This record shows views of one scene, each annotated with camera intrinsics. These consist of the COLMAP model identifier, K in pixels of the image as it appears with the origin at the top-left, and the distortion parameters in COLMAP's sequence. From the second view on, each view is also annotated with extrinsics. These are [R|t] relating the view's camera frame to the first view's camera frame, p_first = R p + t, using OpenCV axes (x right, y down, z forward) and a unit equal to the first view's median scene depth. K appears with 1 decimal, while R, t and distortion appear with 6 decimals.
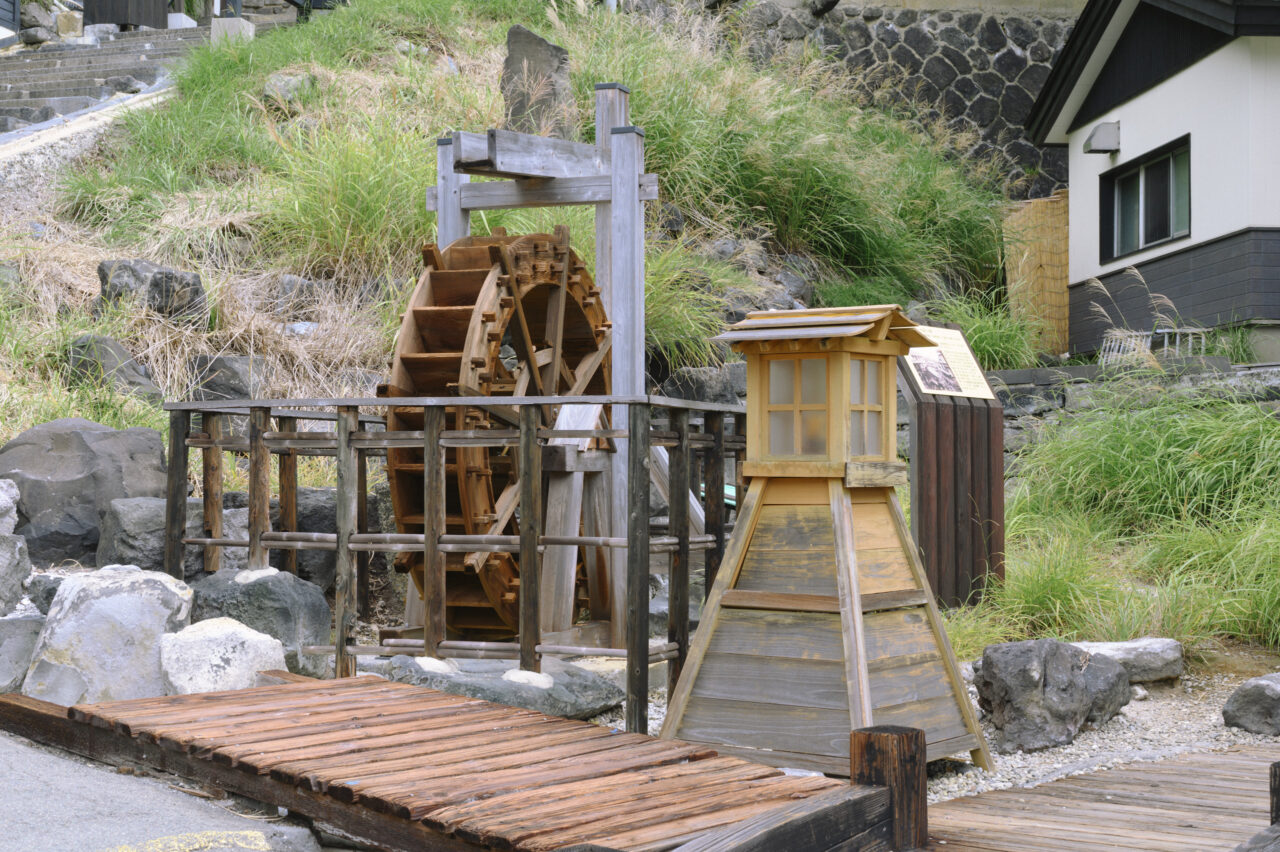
lens RADIAL K [[2008.1, 0, 640.0], [0, 2008.1, 426.0], [0, 0, 1]] dist [0.019317, 0.012432]
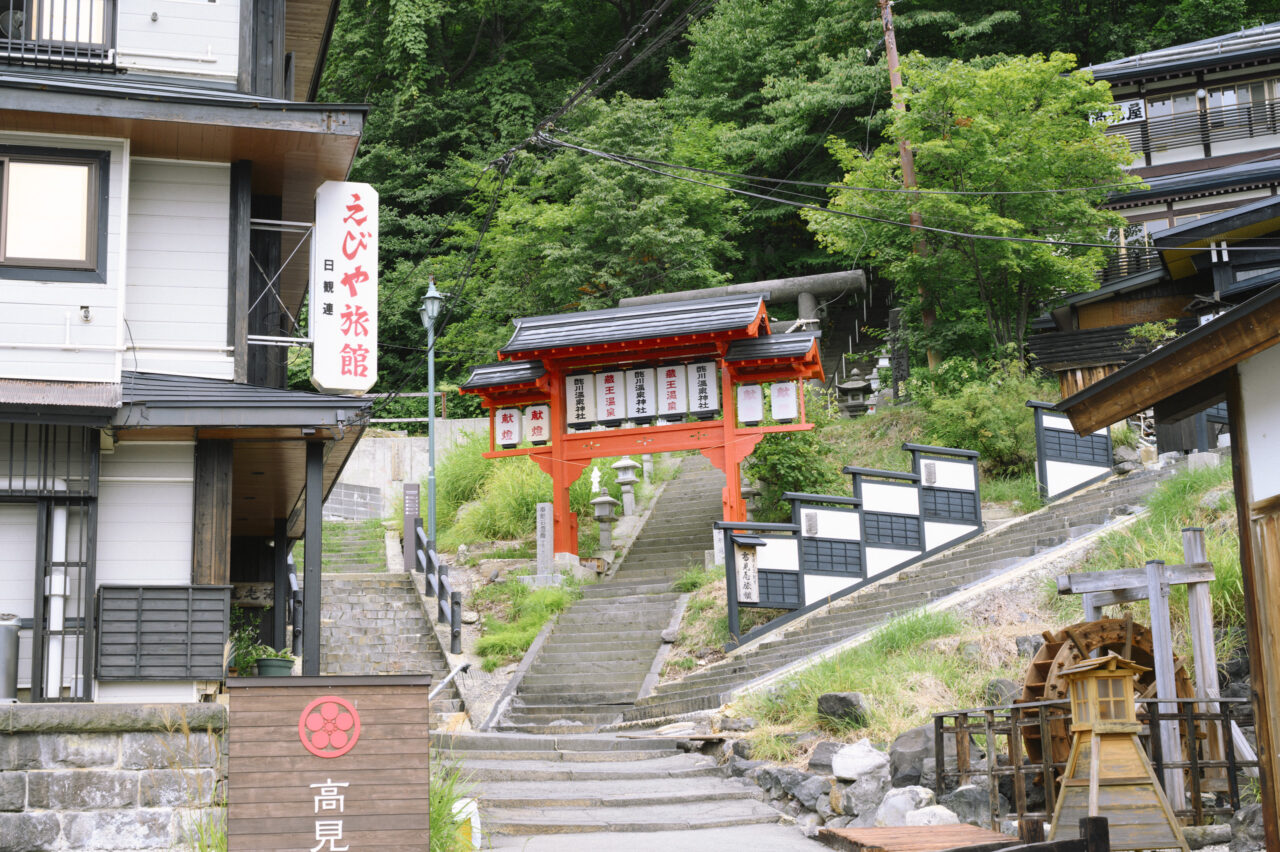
lens RADIAL K [[2008.1, 0, 640.0], [0, 2008.1, 426.0], [0, 0, 1]] dist [0.019317, 0.012432]
pose [[0.755475, -0.153229, -0.637007, 0.976925], [0.051990, 0.983221, -0.174851, 0.046548], [0.653111, 0.098978, 0.750766, -0.917647]]
